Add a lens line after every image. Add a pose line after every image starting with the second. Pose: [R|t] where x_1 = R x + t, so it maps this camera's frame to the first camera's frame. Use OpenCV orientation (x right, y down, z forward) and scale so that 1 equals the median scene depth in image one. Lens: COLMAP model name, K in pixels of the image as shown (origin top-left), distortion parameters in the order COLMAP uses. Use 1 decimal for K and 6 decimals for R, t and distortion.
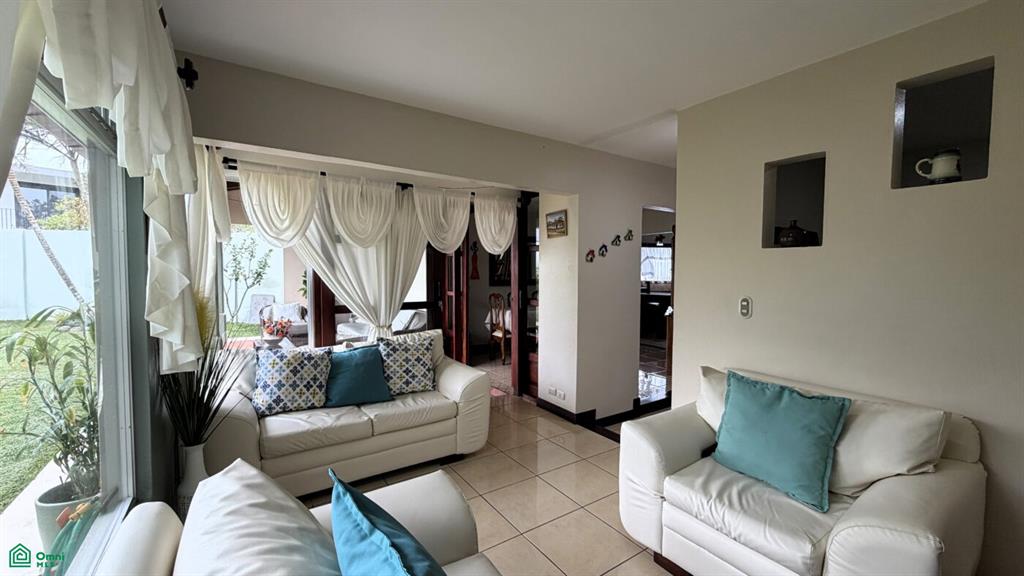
lens RADIAL K [[406.4, 0, 509.4], [0, 406.4, 286.4], [0, 0, 1]] dist [-0.001981, 0.001140]
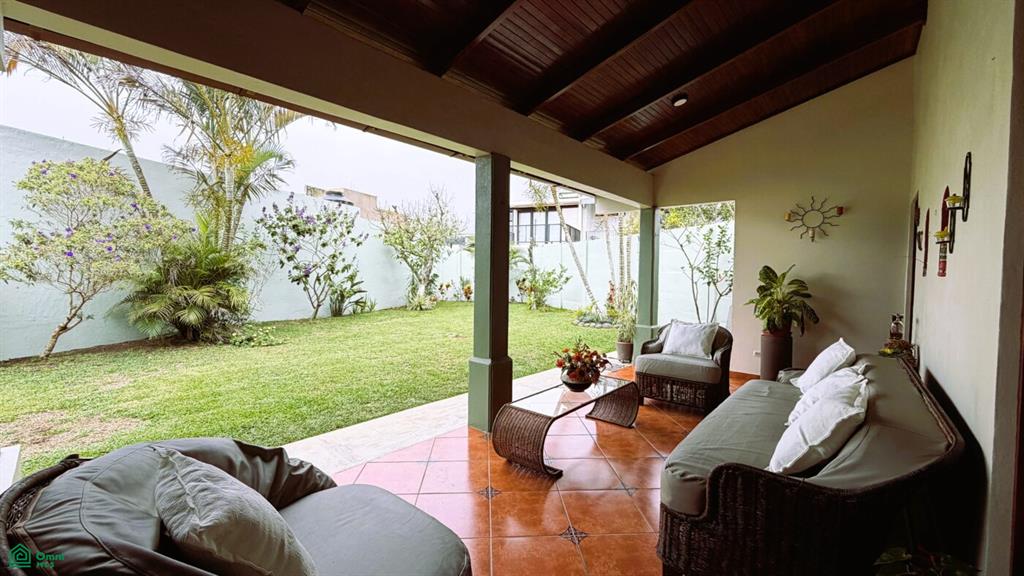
lens RADIAL K [[406.4, 0, 508.8], [0, 406.4, 288.7], [0, 0, 1]] dist [-0.001981, 0.001140]
pose [[0.247343, 0.033792, -0.968338, -0.106260], [-0.047064, 0.998631, 0.022827, -0.021723], [0.967784, 0.039928, 0.248595, 1.468118]]
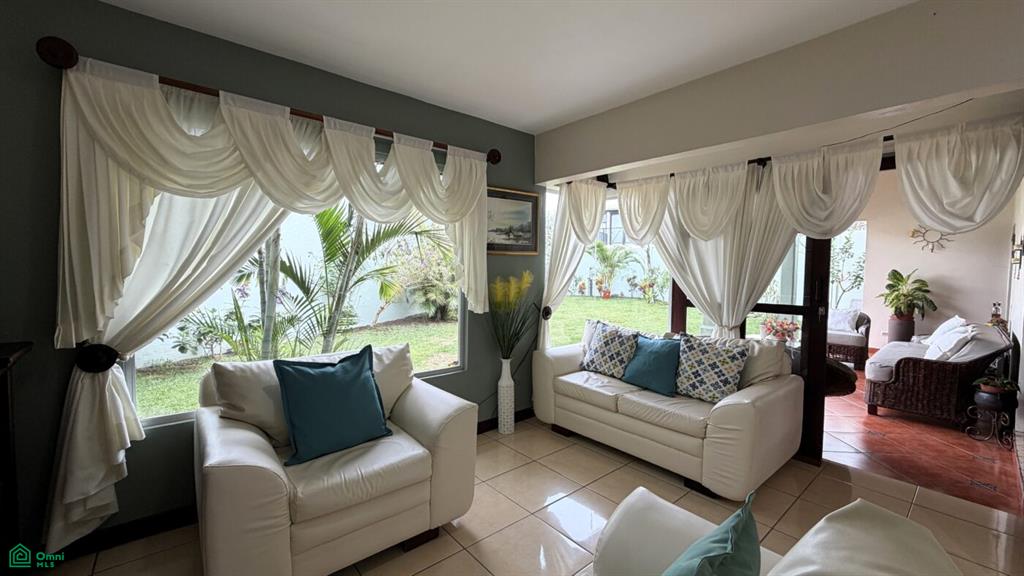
lens RADIAL K [[406.4, 0, 509.8], [0, 406.4, 290.1], [0, 0, 1]] dist [-0.001981, 0.001140]
pose [[0.112659, 0.046420, -0.992549, 0.591901], [-0.051086, 0.997858, 0.040870, 0.006034], [0.992320, 0.046101, 0.114789, 0.473681]]
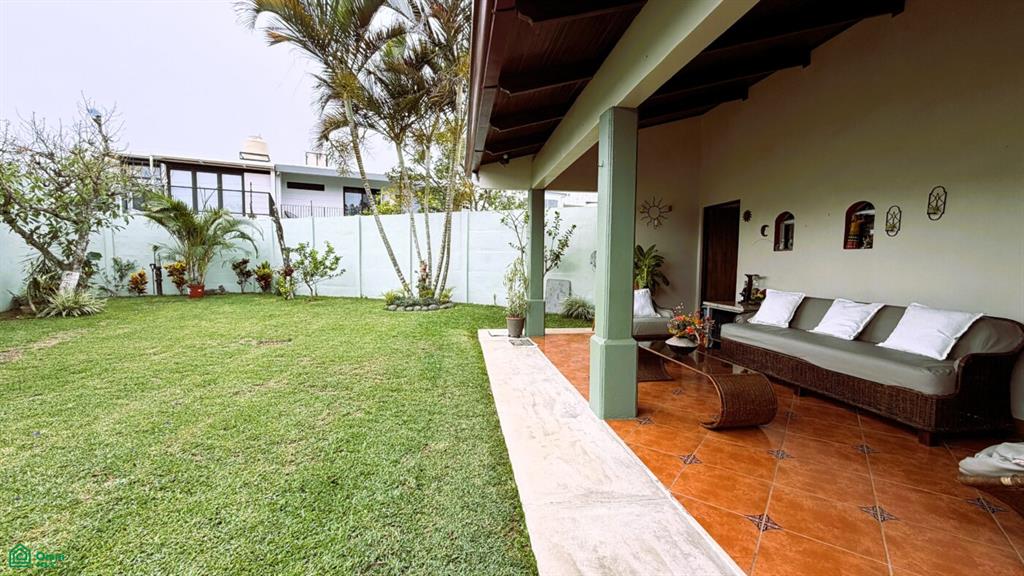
lens RADIAL K [[406.4, 0, 510.1], [0, 406.4, 293.2], [0, 0, 1]] dist [-0.001981, 0.001140]
pose [[0.889484, 0.037797, -0.455401, -1.039161], [-0.021411, 0.998926, 0.041088, 0.054572], [0.456465, -0.026796, 0.889338, 0.640445]]
